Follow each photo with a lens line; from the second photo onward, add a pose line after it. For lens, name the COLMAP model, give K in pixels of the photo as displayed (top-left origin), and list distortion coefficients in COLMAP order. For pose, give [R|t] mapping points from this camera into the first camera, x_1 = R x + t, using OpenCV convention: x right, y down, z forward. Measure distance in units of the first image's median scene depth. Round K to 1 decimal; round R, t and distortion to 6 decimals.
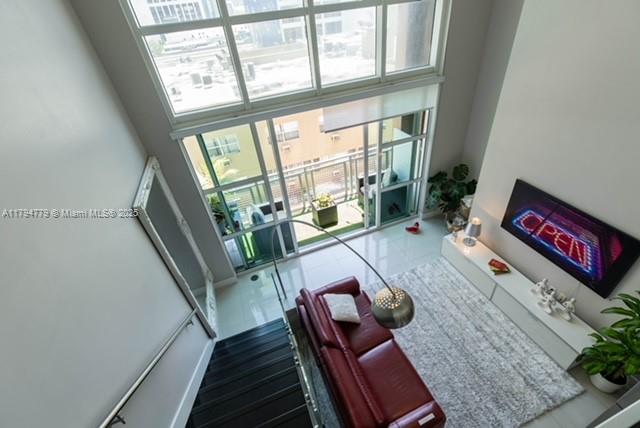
lens RADIAL K [[291.4, 0, 320.0], [0, 291.4, 214.0], [0, 0, 1]] dist [0.001073, -0.000008]
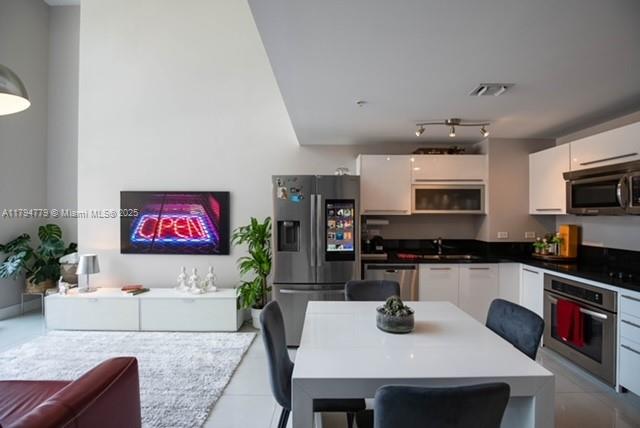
lens RADIAL K [[295.8, 0, 320.0], [0, 295.8, 214.0], [0, 0, 1]] dist [-0.019592, -0.000128]
pose [[0.358023, 0.100164, 0.928325, 0.009658], [0.533626, 0.793910, -0.291462, 0.583668], [-0.766201, 0.599728, 0.230788, 0.304125]]
